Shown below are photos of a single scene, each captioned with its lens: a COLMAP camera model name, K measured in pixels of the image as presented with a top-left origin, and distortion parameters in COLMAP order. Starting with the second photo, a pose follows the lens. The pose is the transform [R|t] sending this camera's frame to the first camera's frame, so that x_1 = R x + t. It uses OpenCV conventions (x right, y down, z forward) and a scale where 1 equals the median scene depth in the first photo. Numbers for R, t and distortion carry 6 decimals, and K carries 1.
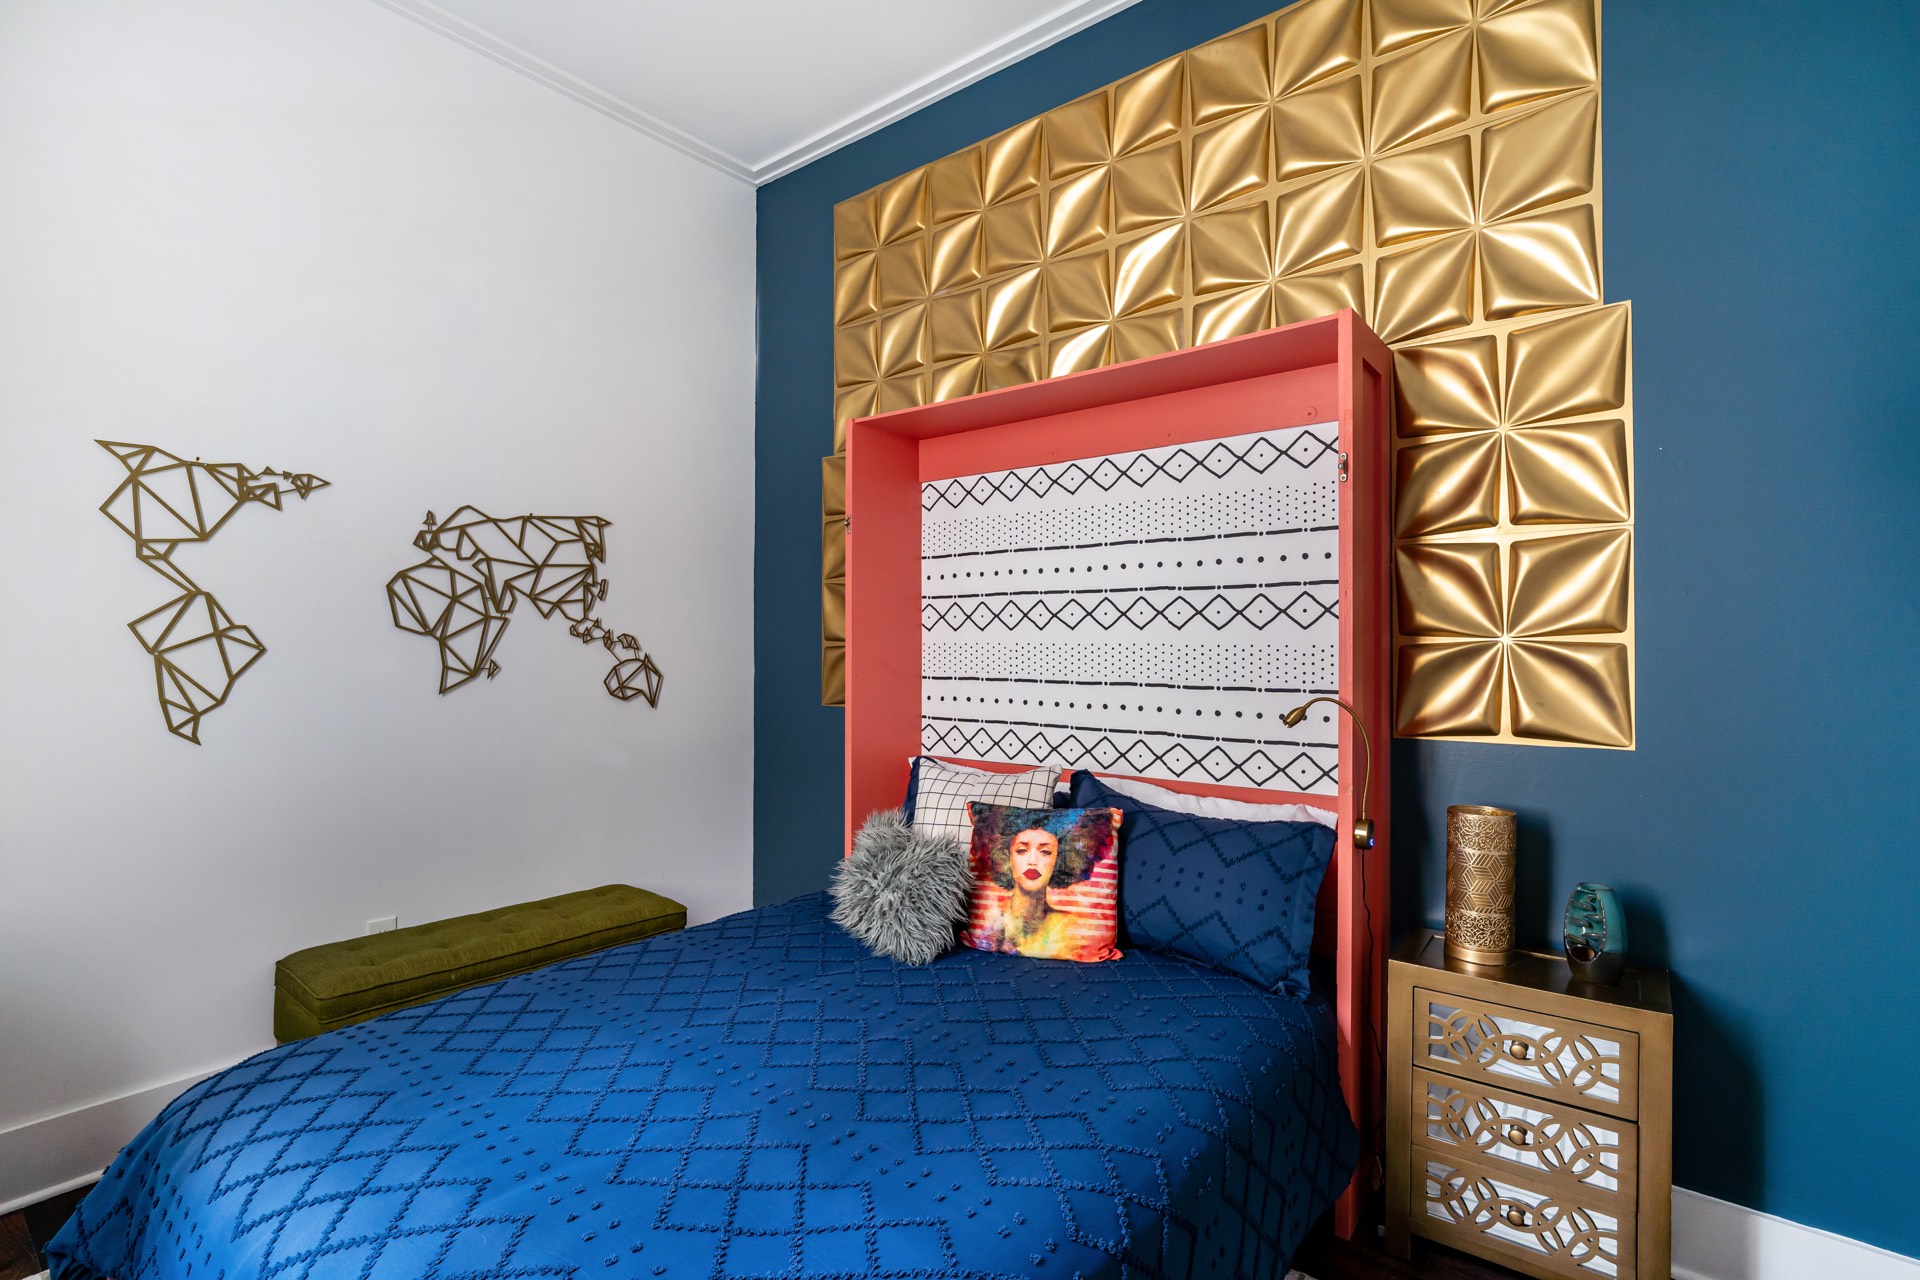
lens RADIAL K [[923.7, 0, 957.1], [0, 923.7, 642.1], [0, 0, 1]] dist [-0.019602, 0.008868]
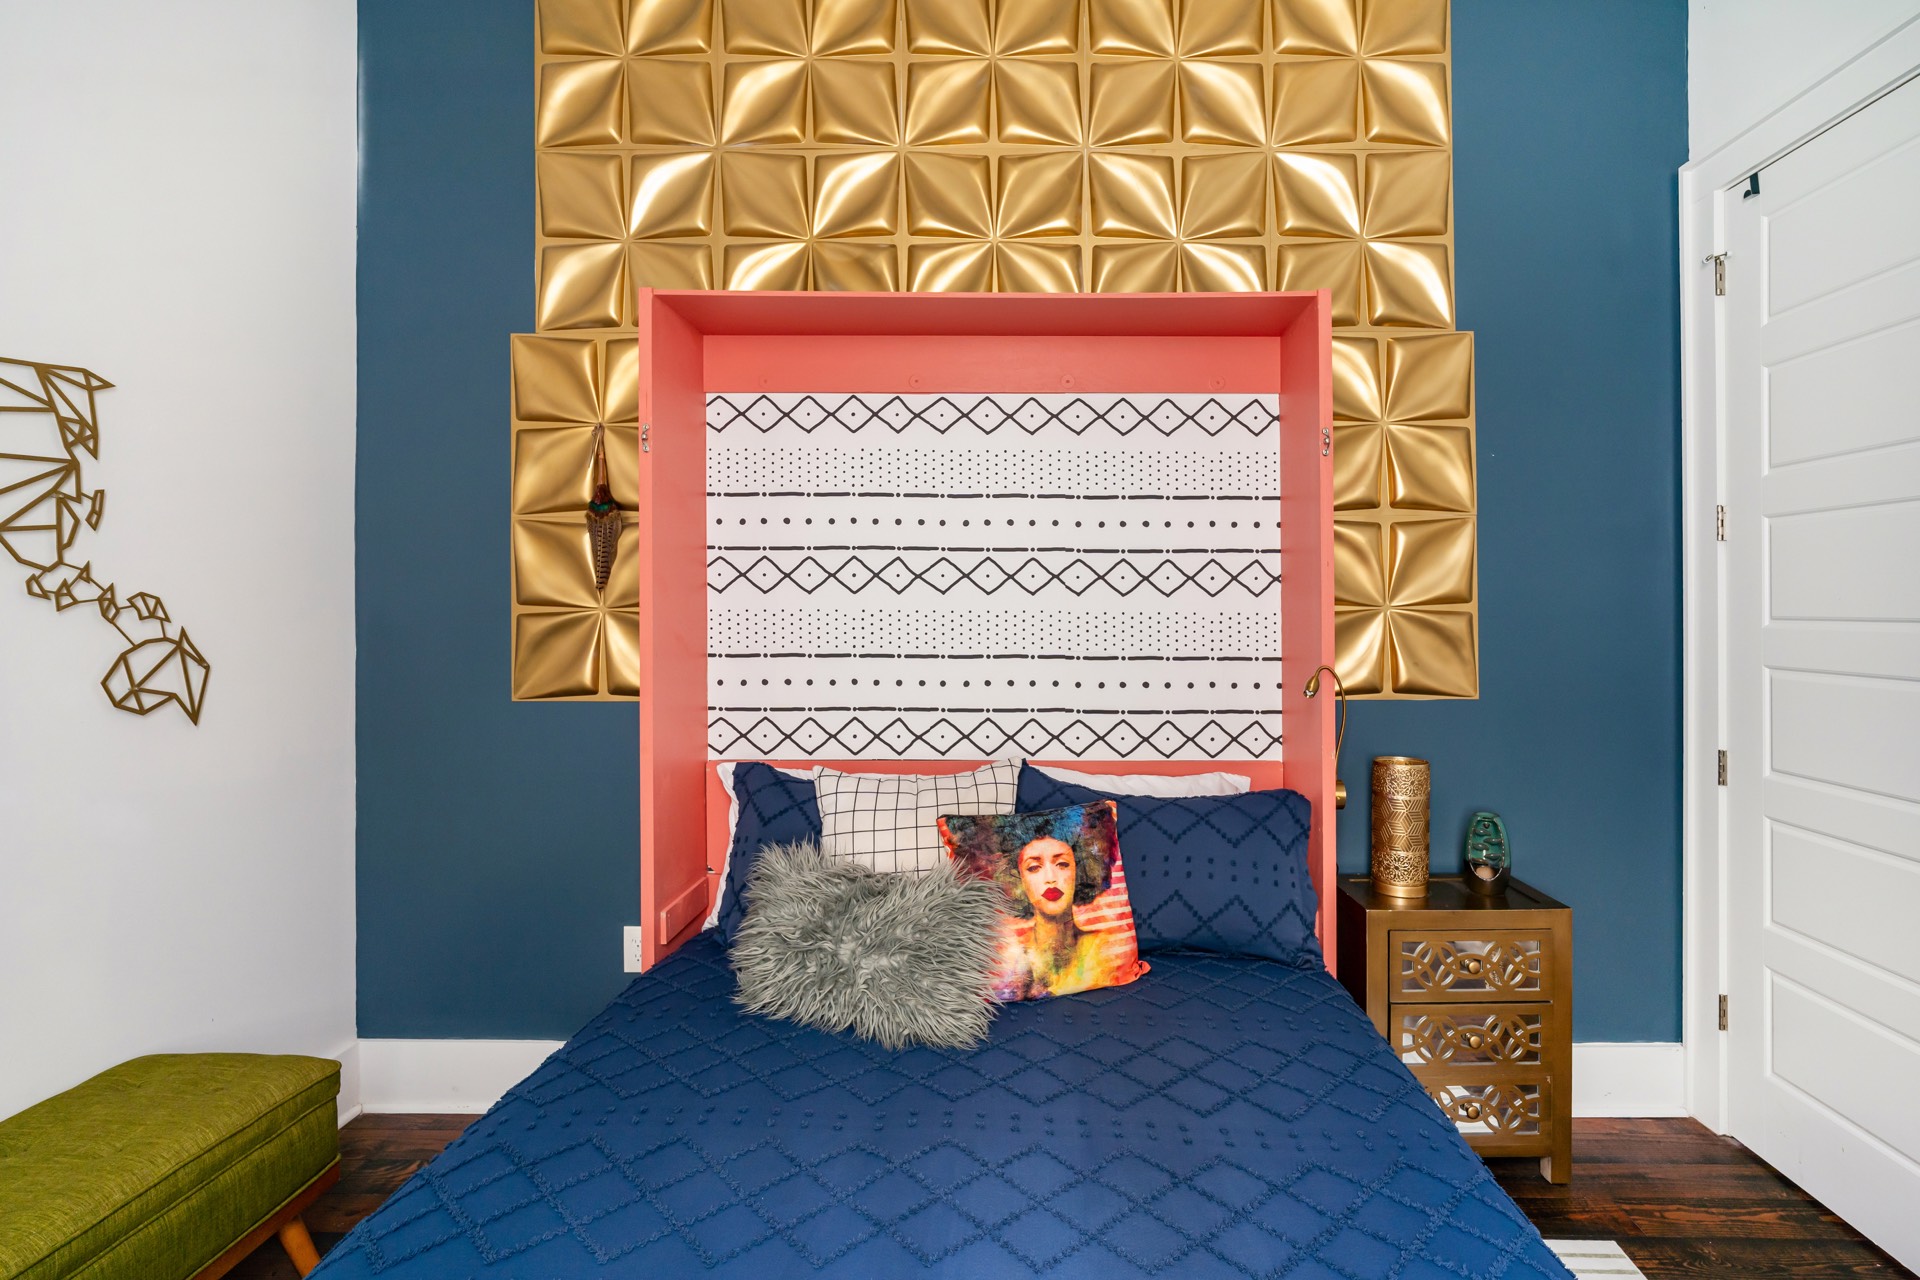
lens RADIAL K [[923.7, 0, 854.9], [0, 923.7, 606.5], [0, 0, 1]] dist [-0.019602, 0.008868]
pose [[0.775487, 0.000953, 0.631363, -0.426450], [-0.002615, 0.999995, 0.001702, -0.003024], [-0.631358, -0.002970, 0.775486, 0.358266]]
